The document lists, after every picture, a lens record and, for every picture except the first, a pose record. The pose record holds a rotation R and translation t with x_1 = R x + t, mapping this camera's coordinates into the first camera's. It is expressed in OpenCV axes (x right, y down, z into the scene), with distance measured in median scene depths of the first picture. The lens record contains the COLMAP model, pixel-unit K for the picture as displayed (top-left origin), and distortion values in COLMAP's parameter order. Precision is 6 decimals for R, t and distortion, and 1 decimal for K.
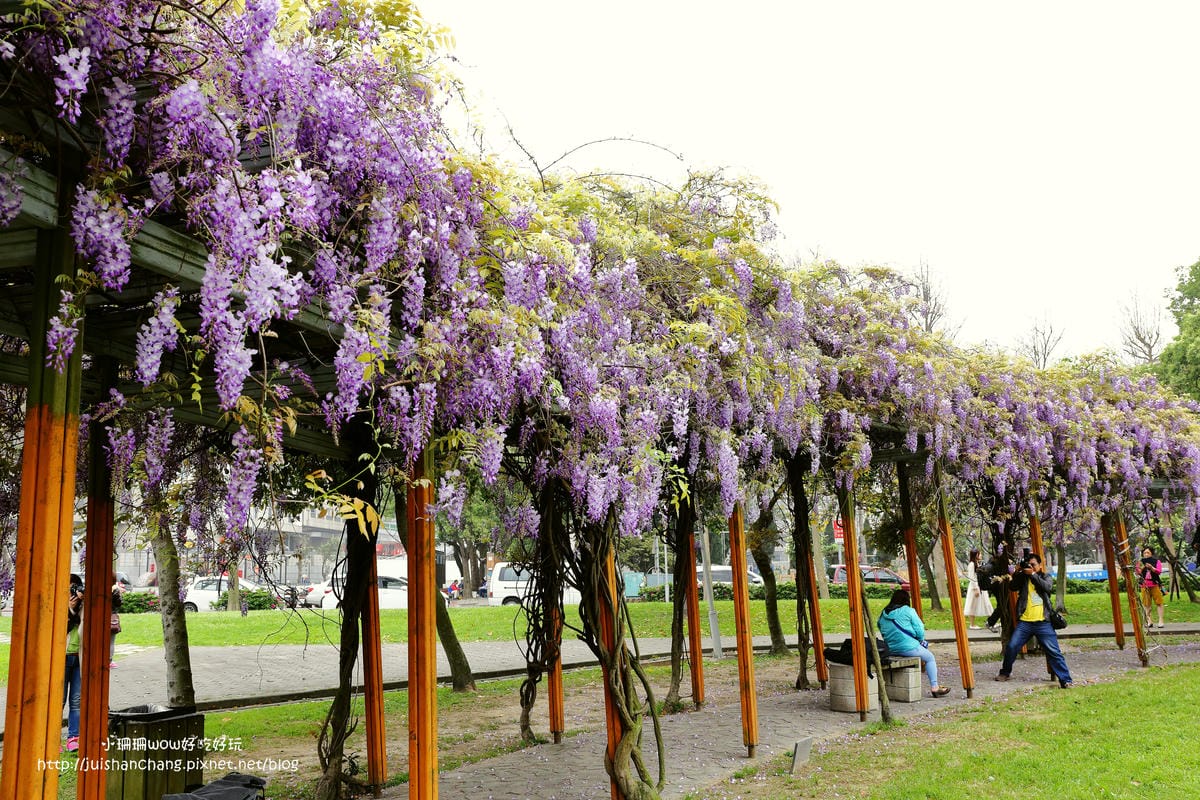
lens RADIAL K [[1118.3, 0, 600.0], [0, 1118.3, 400.0], [0, 0, 1]] dist [-0.039625, 0.002224]
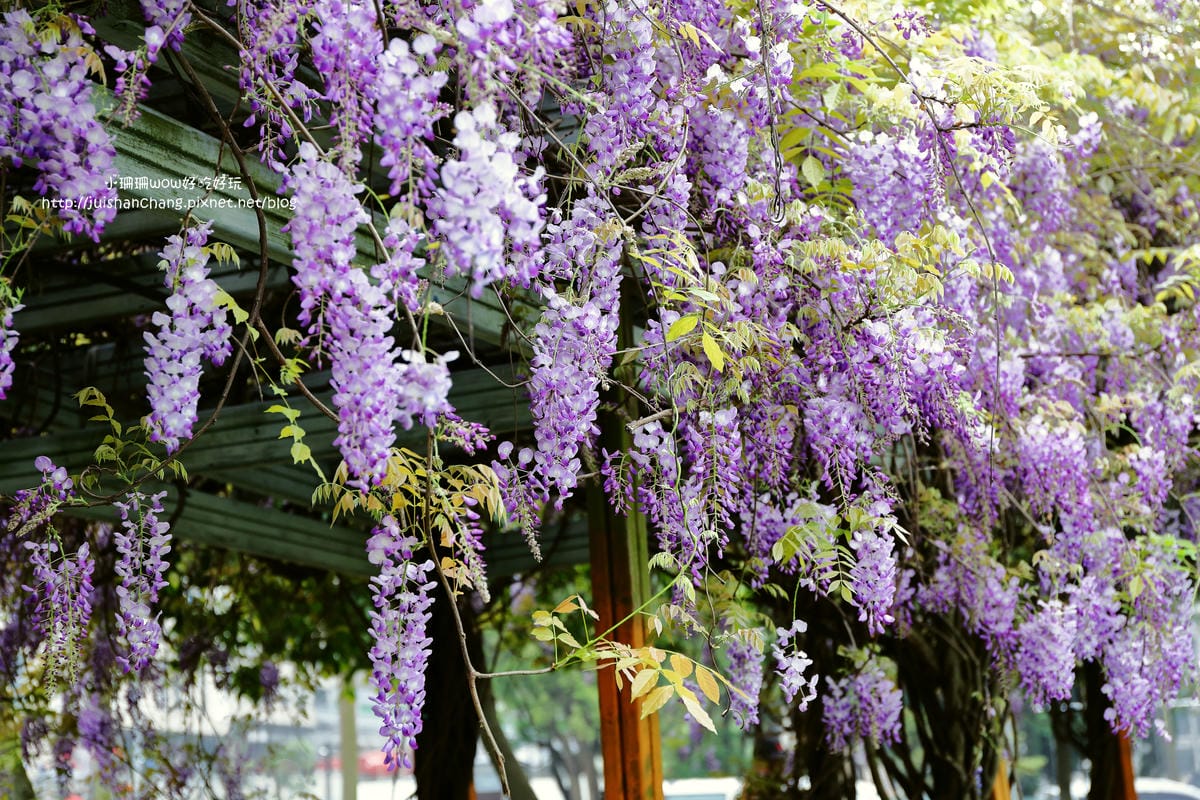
lens RADIAL K [[2366.9, 0, 600.0], [0, 2366.9, 400.0], [0, 0, 1]] dist [-0.024763, 0.235452]
pose [[0.994151, -0.044958, -0.098196, -0.049560], [0.043499, 0.998910, -0.016958, -0.002961], [0.098851, 0.012587, 0.995023, 0.028809]]
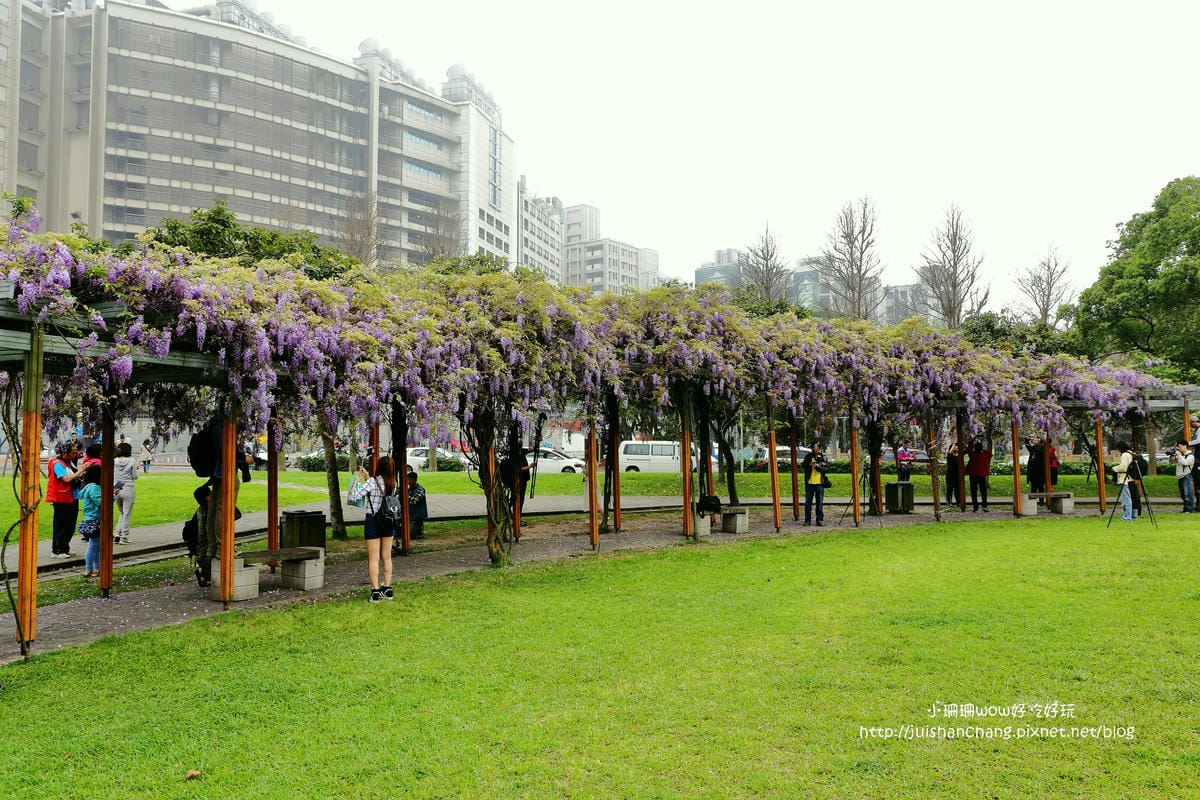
lens RADIAL K [[1014.6, 0, 600.0], [0, 1014.6, 400.0], [0, 0, 1]] dist [-0.108457, 0.157837]
pose [[0.978237, 0.010589, -0.207221, 0.591768], [0.012512, 0.993869, 0.109851, -0.168756], [0.207113, -0.110053, 0.972107, -0.841821]]
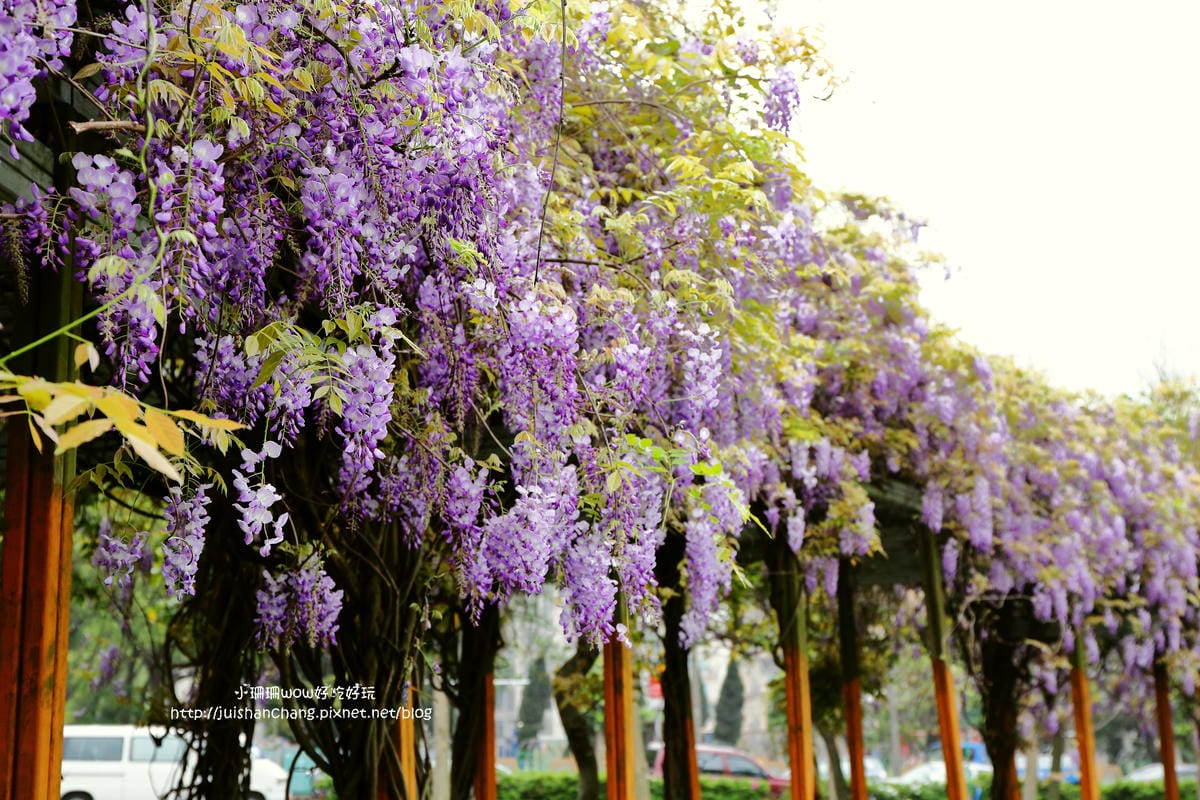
lens RADIAL K [[1852.6, 0, 600.0], [0, 1852.6, 400.0], [0, 0, 1]] dist [0.206110, 0.073992]
pose [[0.981031, 0.053967, 0.186189, -0.062376], [-0.047595, 0.998123, -0.038526, 0.035576], [-0.187918, 0.028934, 0.981758, 0.193090]]
